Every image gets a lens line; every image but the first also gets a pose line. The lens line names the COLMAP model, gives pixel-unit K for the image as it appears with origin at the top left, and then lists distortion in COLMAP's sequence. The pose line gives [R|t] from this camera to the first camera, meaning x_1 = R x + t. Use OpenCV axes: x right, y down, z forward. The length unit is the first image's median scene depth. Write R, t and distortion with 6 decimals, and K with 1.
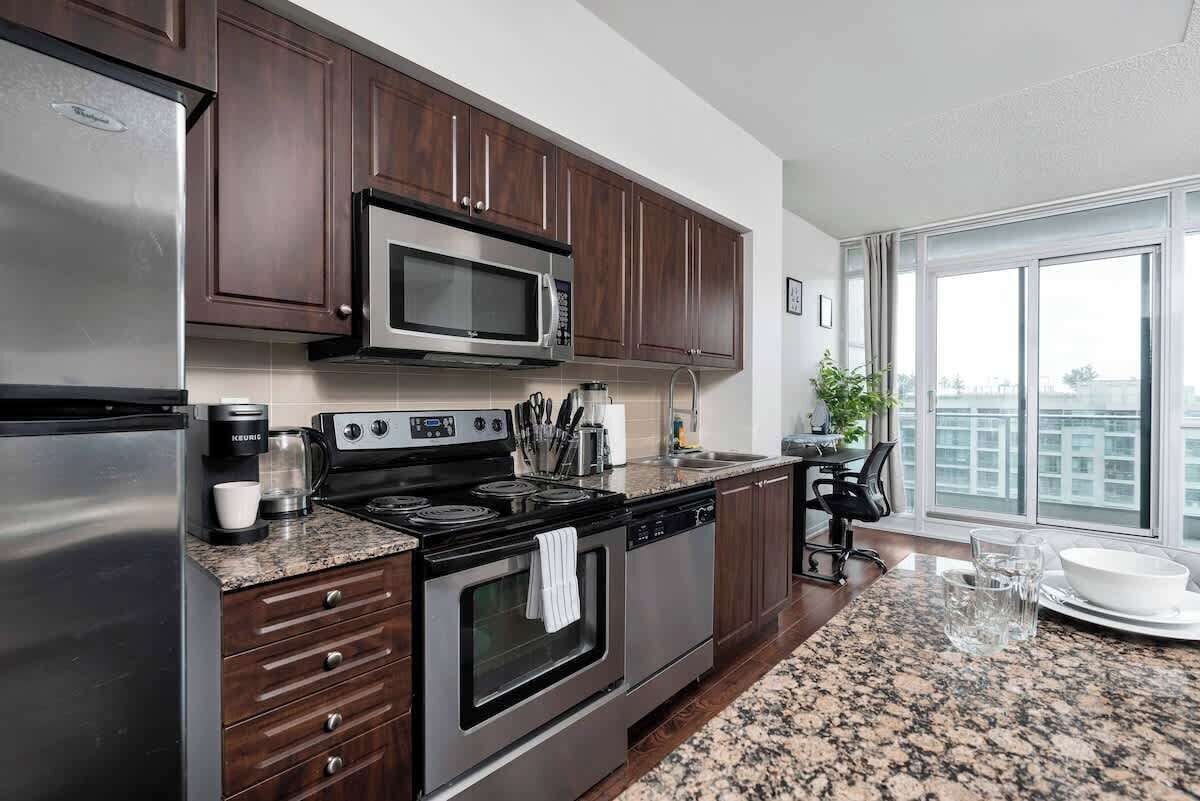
lens RADIAL K [[556.5, 0, 600.0], [0, 556.5, 400.5], [0, 0, 1]] dist [0.002098, 0.000084]
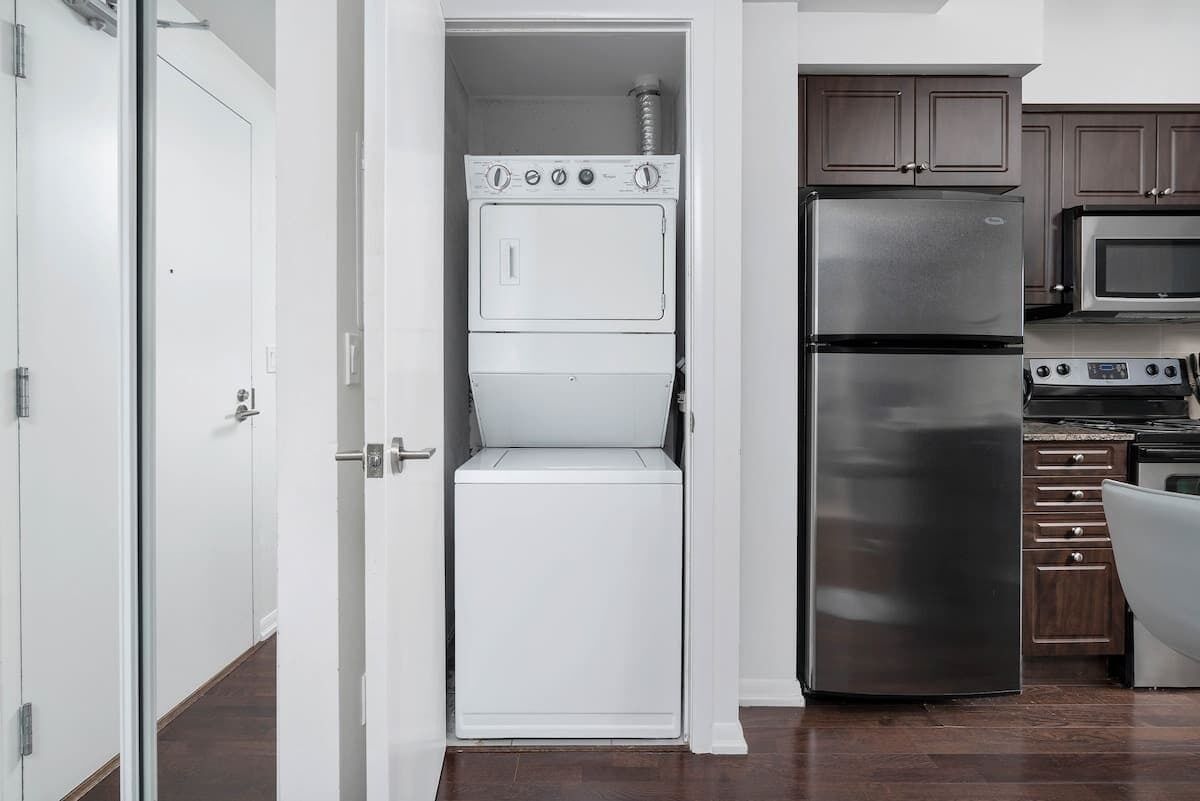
lens RADIAL K [[576.6, 0, 600.3], [0, 576.6, 378.7], [0, 0, 1]] dist [-0.002022, -0.000548]
pose [[0.655234, 0.009441, -0.755367, -0.063161], [-0.003873, 0.999951, 0.009138, 0.056299], [0.755416, -0.003062, 0.655238, -0.721650]]
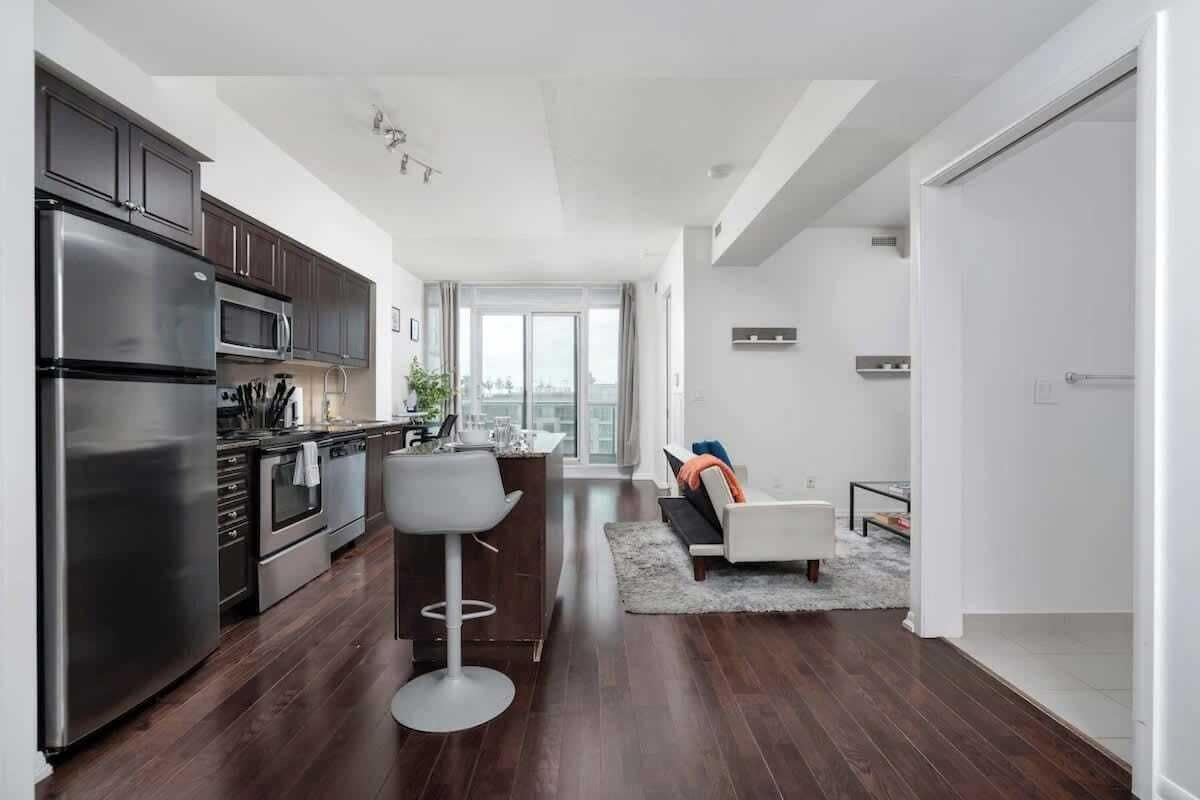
lens RADIAL K [[556.5, 0, 600.0], [0, 556.5, 400.0], [0, 0, 1]] dist [0.002098, 0.000084]
pose [[0.743892, -0.001476, 0.668299, -0.512582], [0.000645, 0.999999, 0.001491, 0.053406], [-0.668300, -0.000678, 0.743892, -1.005080]]
